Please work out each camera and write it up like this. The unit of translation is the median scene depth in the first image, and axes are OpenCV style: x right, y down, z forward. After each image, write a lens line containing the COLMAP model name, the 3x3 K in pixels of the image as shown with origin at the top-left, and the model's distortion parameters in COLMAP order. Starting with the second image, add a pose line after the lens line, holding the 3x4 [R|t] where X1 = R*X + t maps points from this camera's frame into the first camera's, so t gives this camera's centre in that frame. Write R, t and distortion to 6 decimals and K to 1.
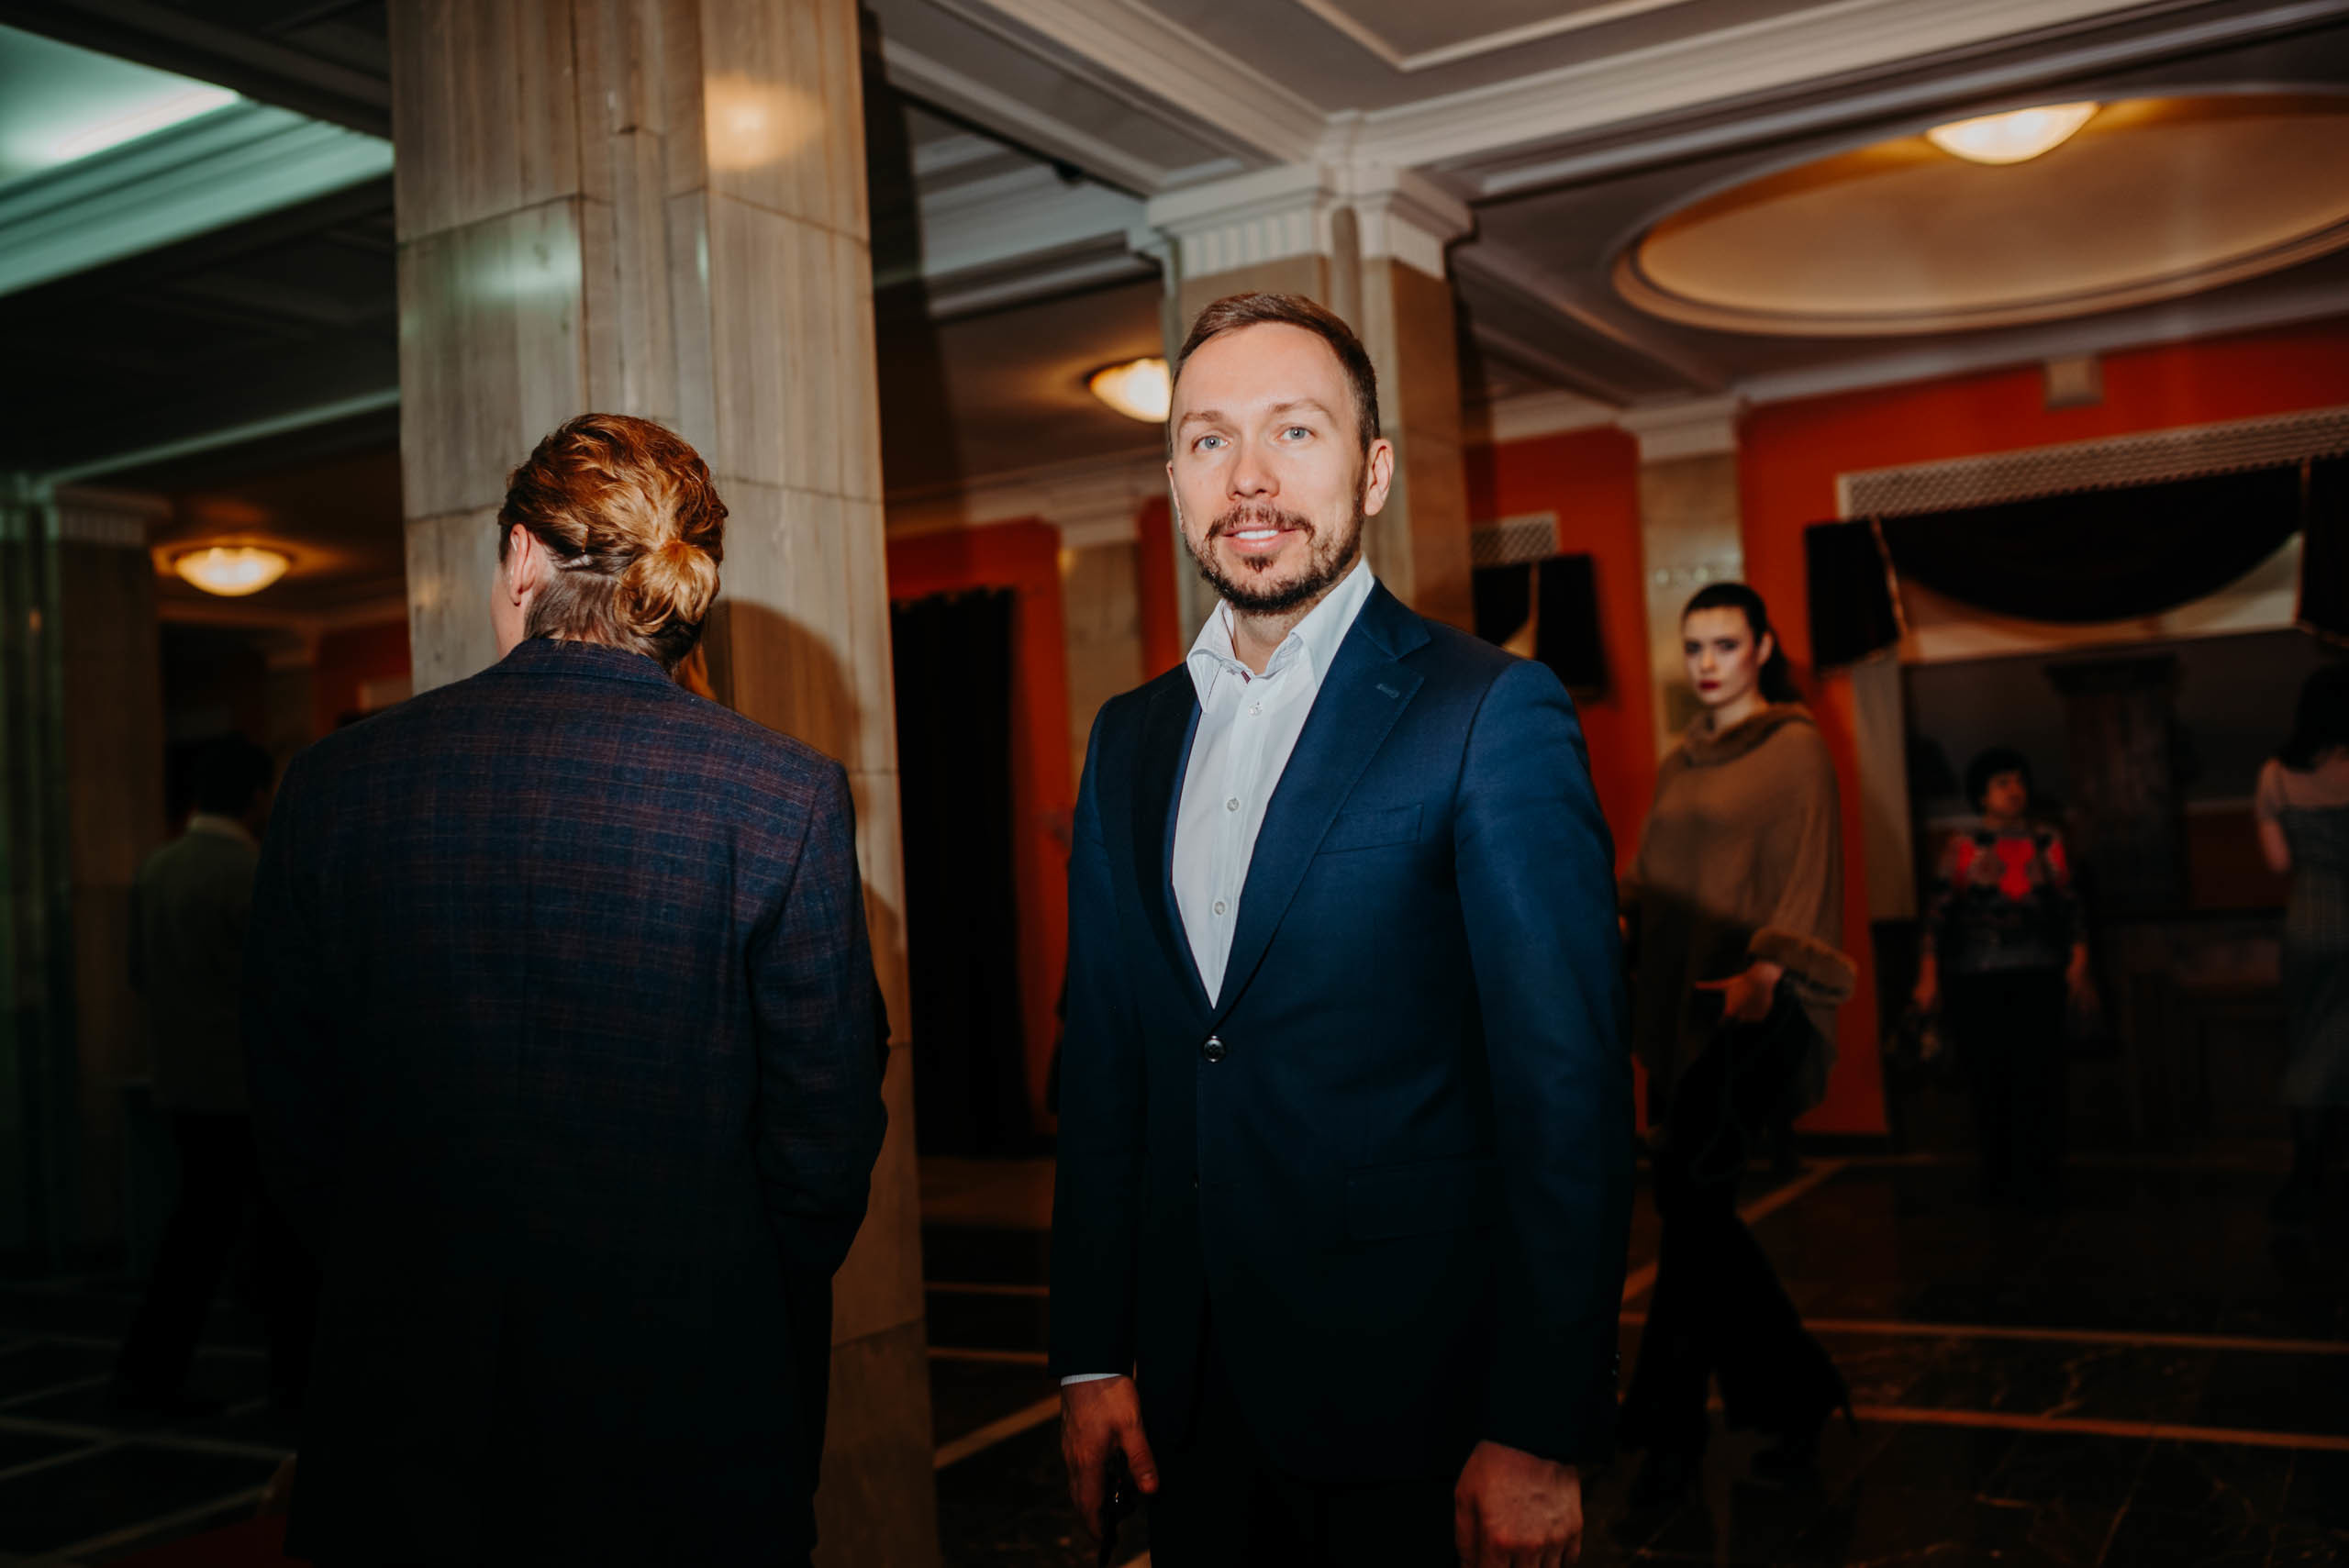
lens RADIAL K [[2258.0, 0, 1173.3], [0, 2258.0, 831.6], [0, 0, 1]] dist [-0.118629, 0.293455]
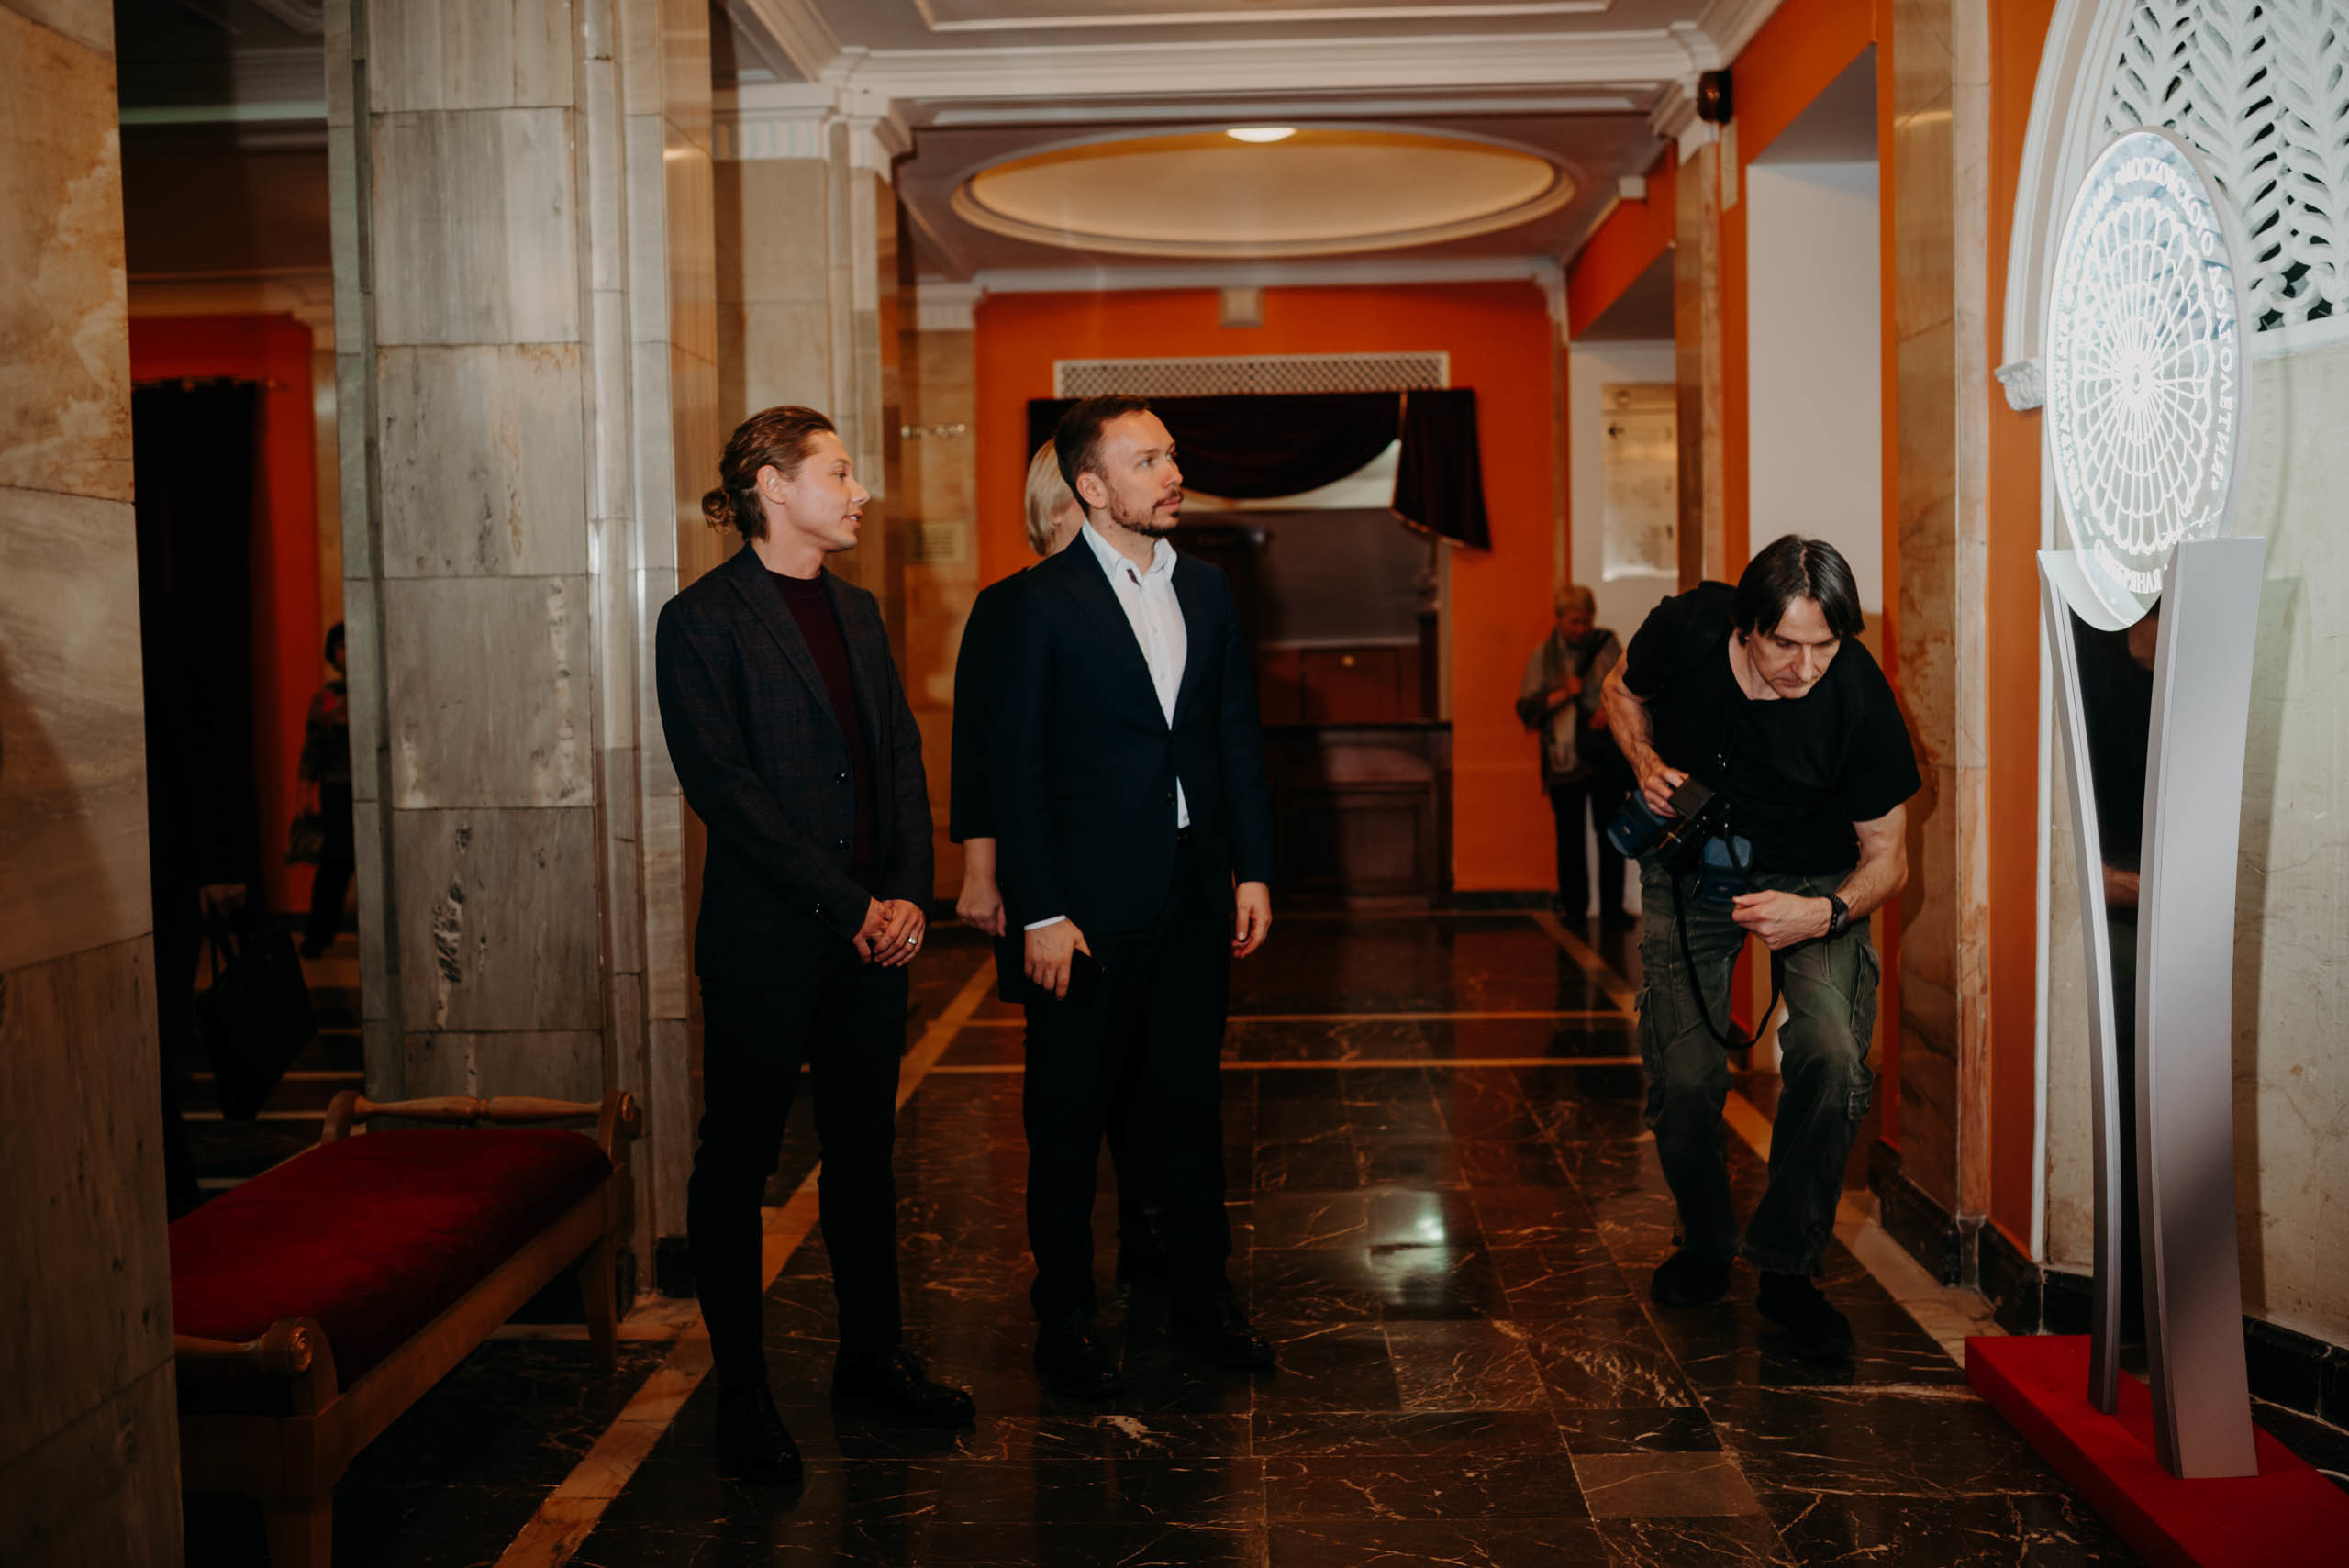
lens RADIAL K [[2273.4, 0, 1174.5], [0, 2273.4, 784.0], [0, 0, 1]] dist [-0.001341, -0.004823]
pose [[0.877103, 0.013336, 0.480117, -0.354603], [-0.041140, 0.998027, 0.047434, 0.013829], [-0.478537, -0.061357, 0.875921, -0.191317]]
